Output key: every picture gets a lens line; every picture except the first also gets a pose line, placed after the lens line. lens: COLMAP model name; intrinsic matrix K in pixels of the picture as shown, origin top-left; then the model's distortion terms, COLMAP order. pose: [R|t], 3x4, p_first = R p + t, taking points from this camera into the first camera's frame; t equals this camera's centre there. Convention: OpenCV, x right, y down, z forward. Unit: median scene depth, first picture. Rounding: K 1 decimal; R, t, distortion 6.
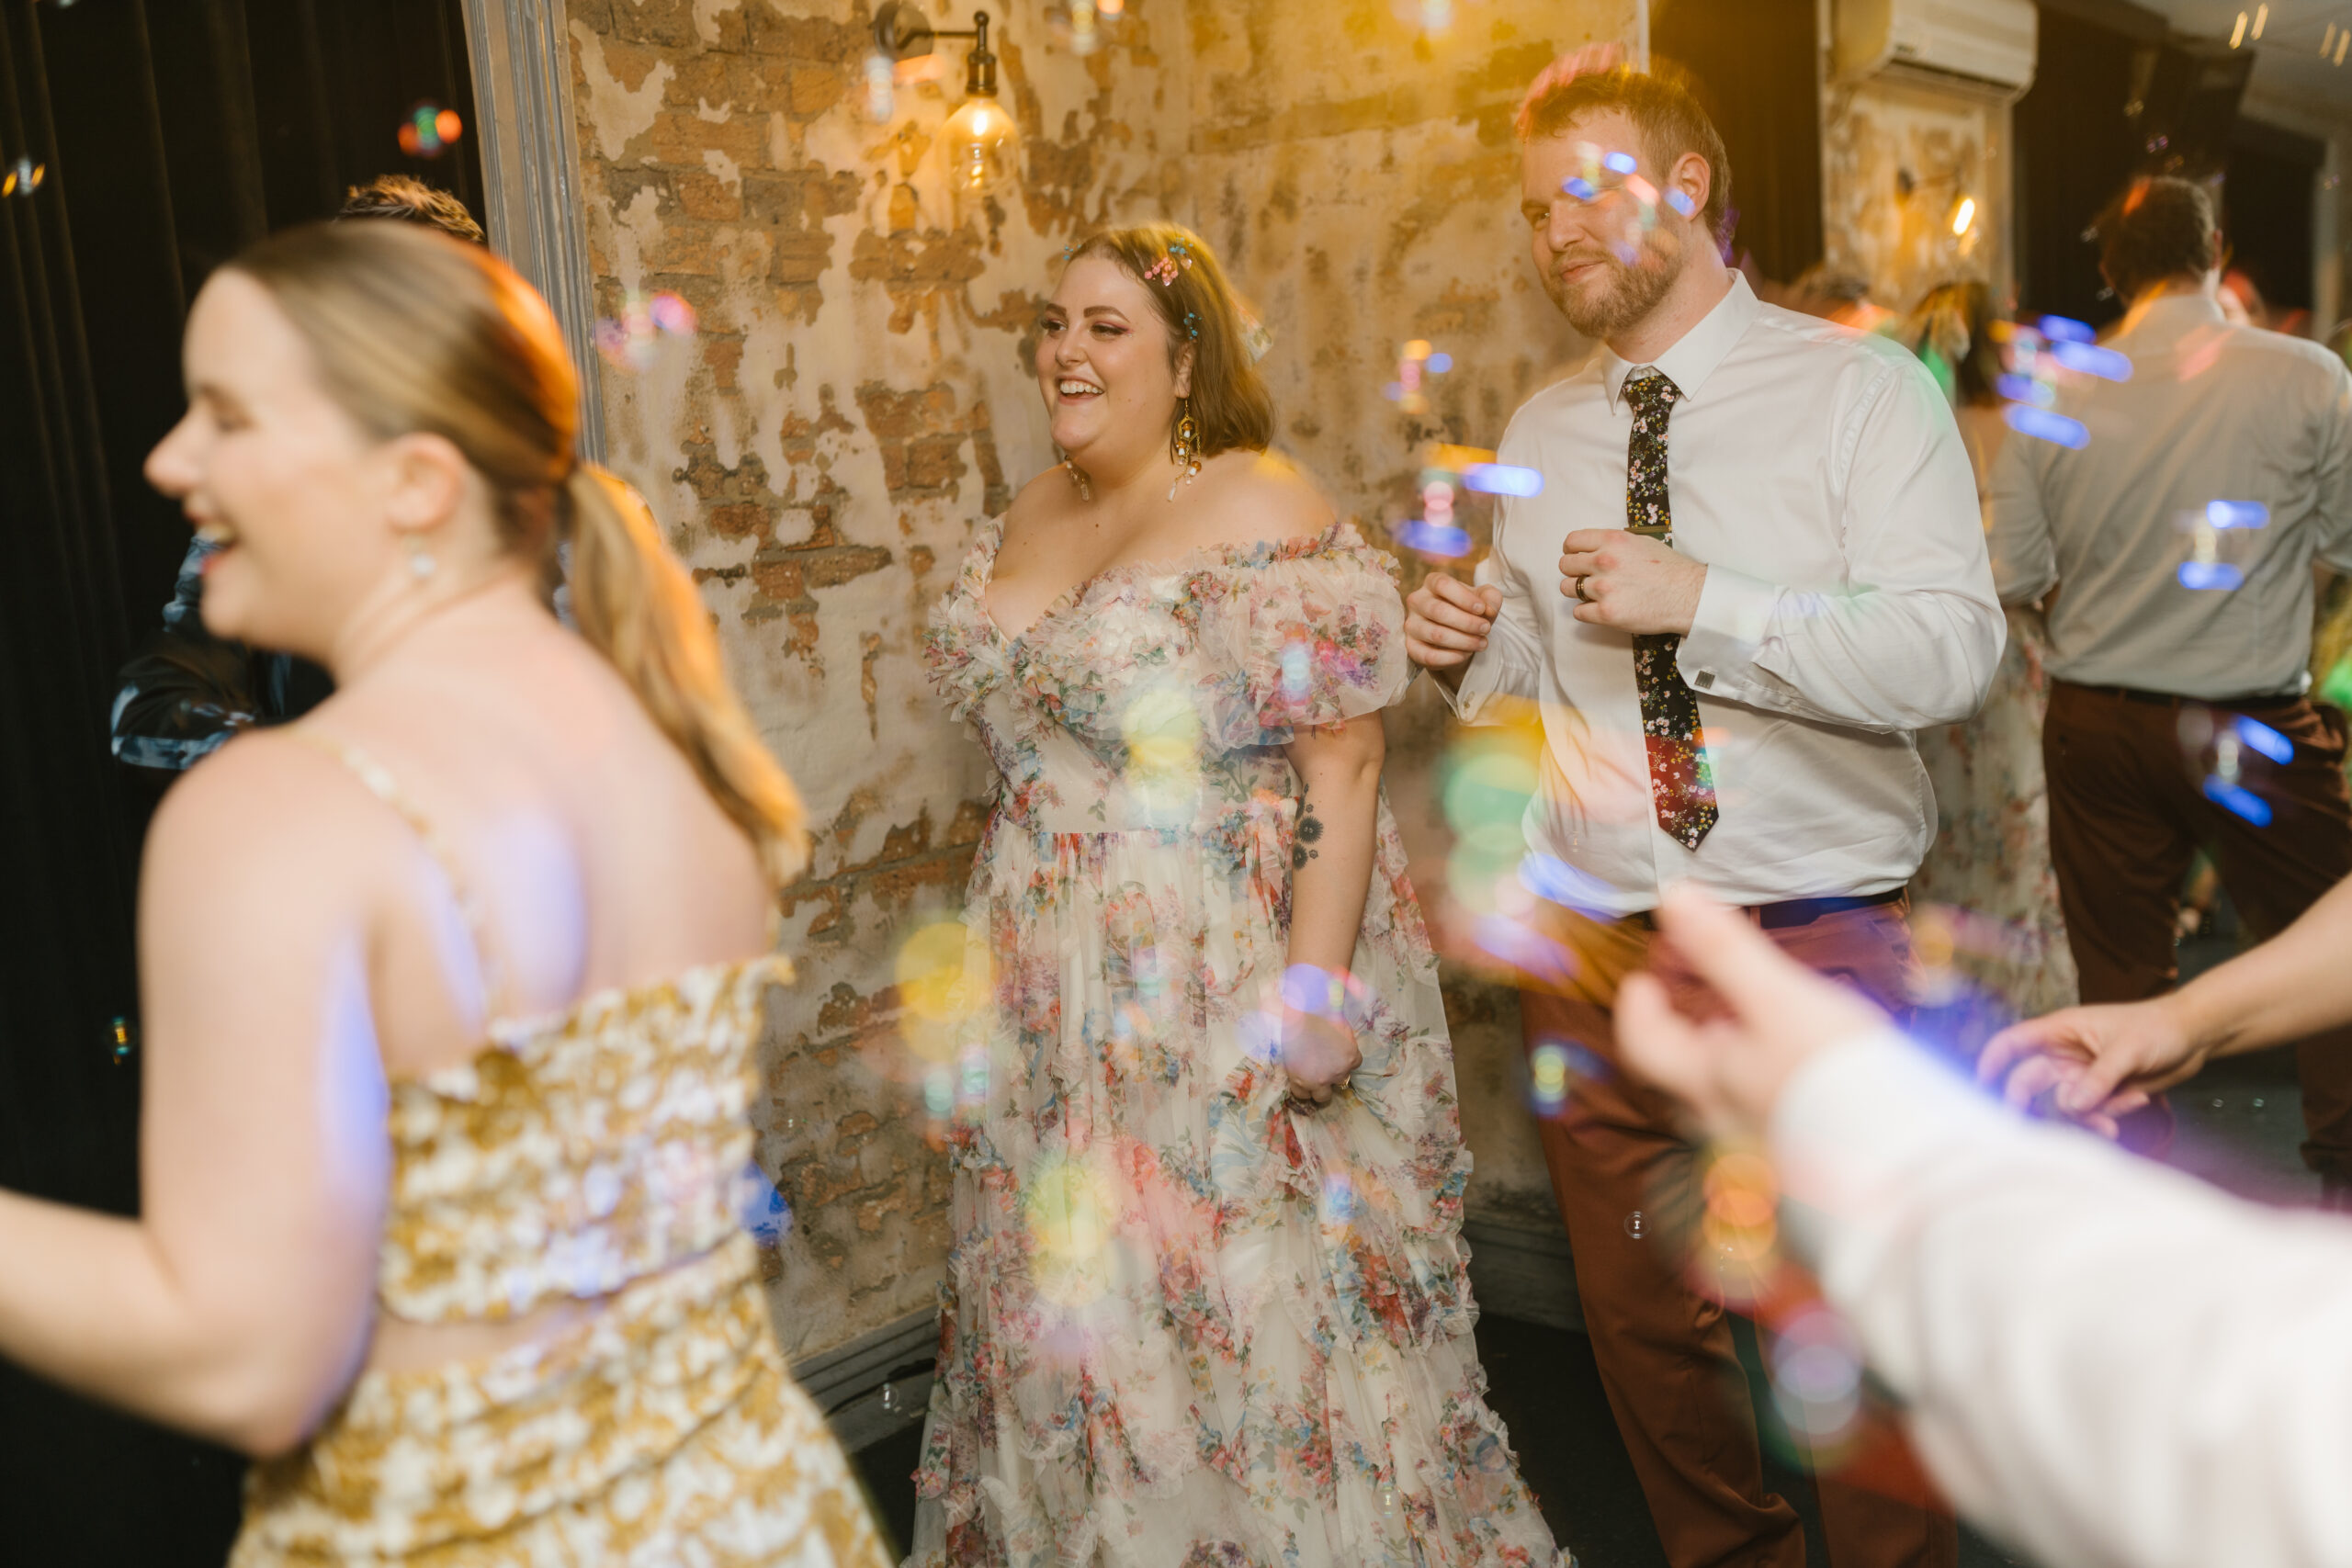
lens RADIAL K [[2232.5, 0, 1167.0], [0, 2232.5, 773.5], [0, 0, 1]] dist [-0.001079, 0.000000]
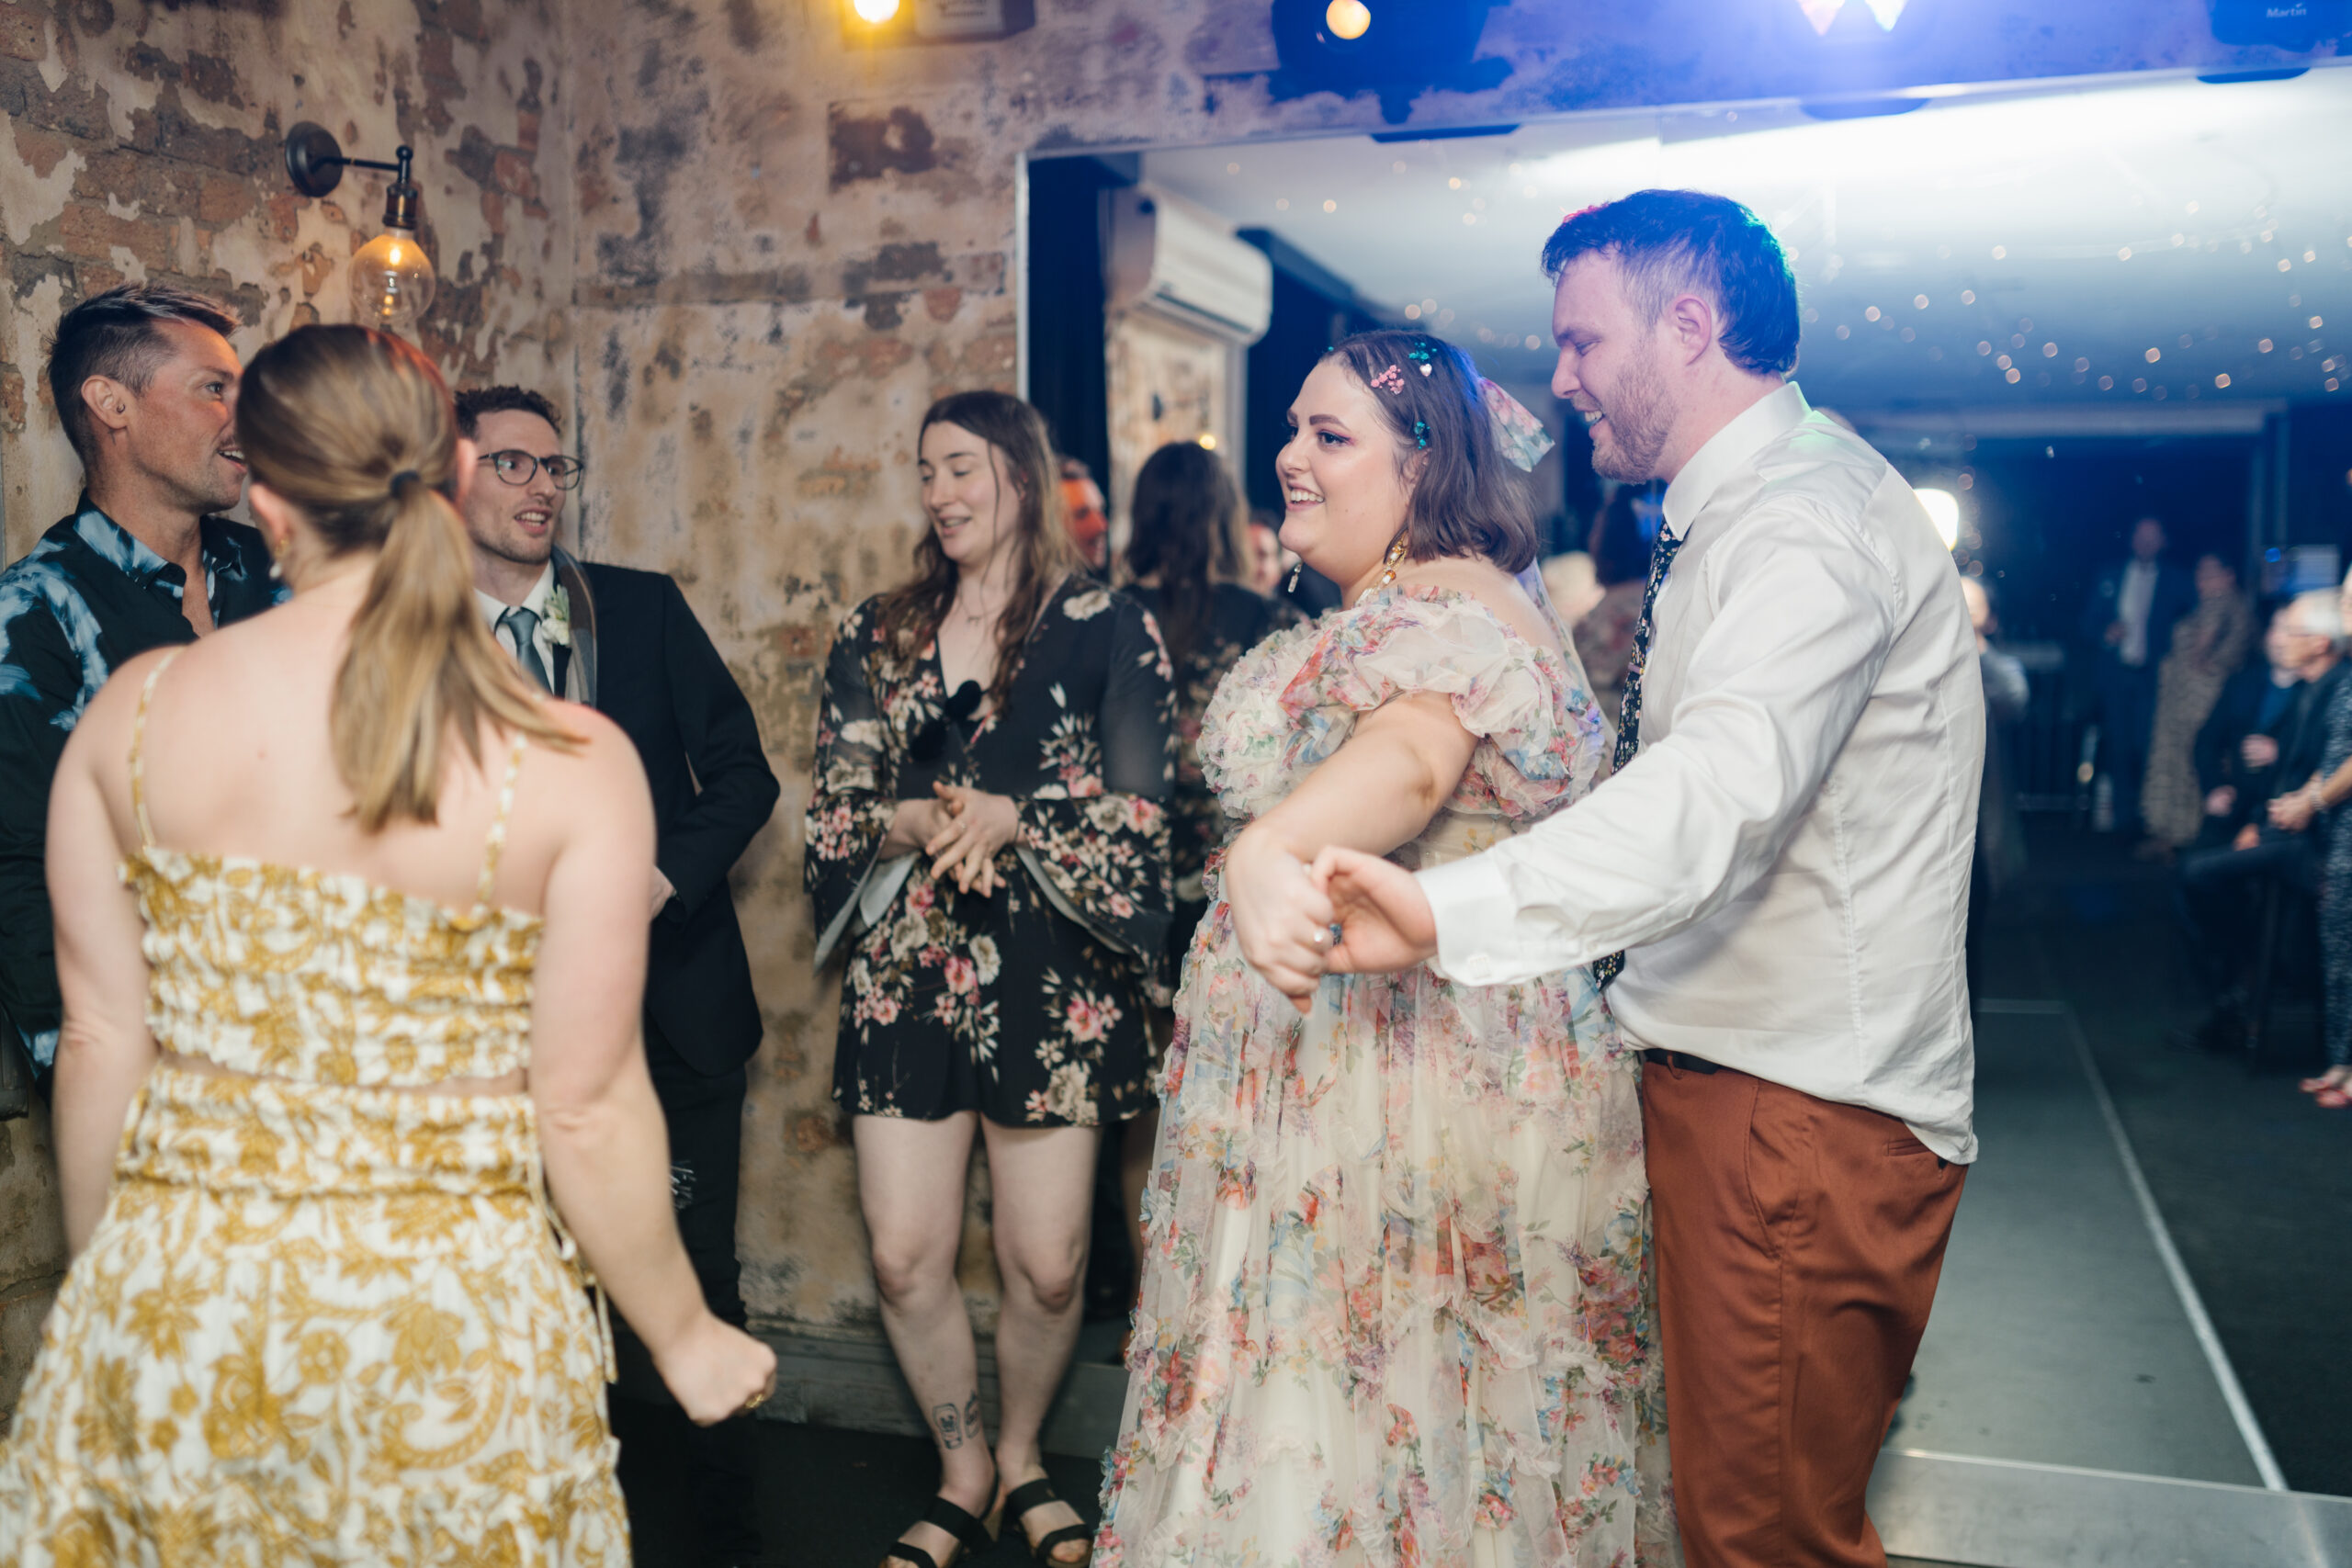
lens RADIAL K [[2232.5, 0, 1188.2], [0, 2232.5, 782.7], [0, 0, 1]] dist [-0.001079, 0.000000]
pose [[0.931070, 0.035073, 0.363151, -0.105702], [-0.005578, 0.996621, -0.081951, 0.029197], [-0.364798, 0.074277, 0.928119, -0.053941]]
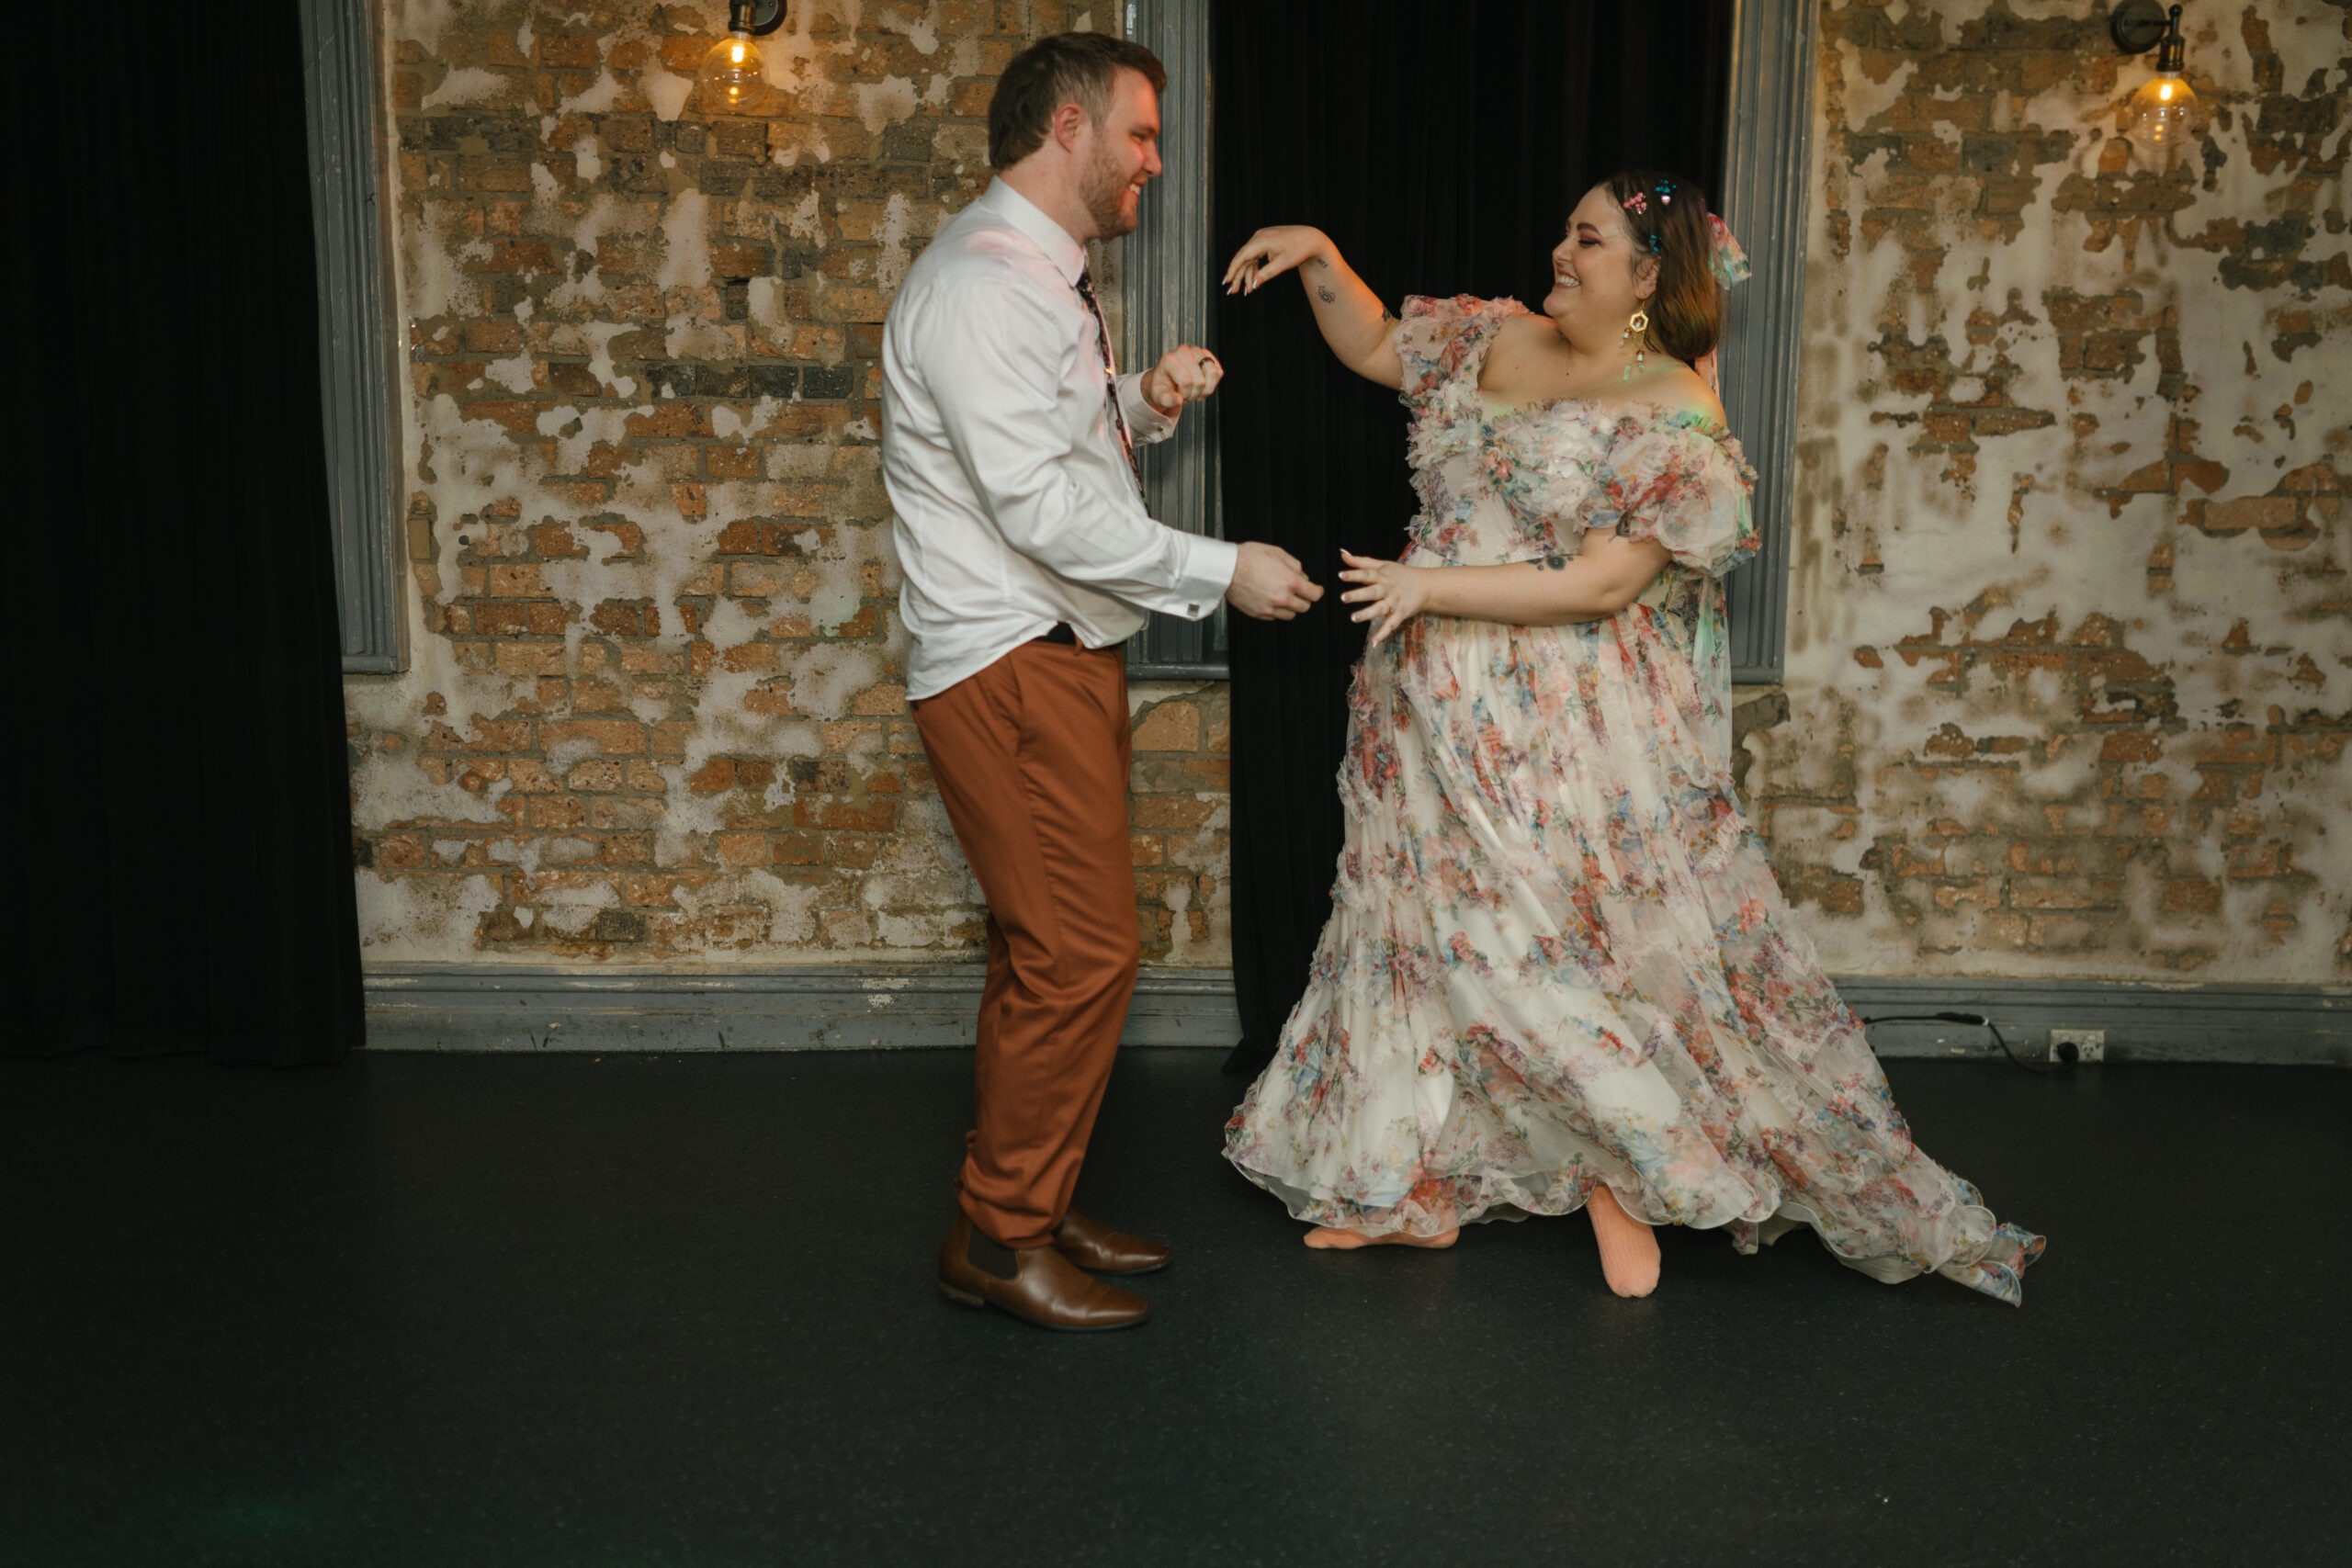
lens RADIAL K [[2232.5, 0, 1161.6], [0, 2232.5, 781.8], [0, 0, 1]] dist [-0.001079, 0.000000]
pose [[0.649418, 0.191766, -0.735855, 0.559626], [-0.158853, 0.980542, 0.115338, 0.047141], [0.743654, 0.041990, 0.667244, -0.285884]]
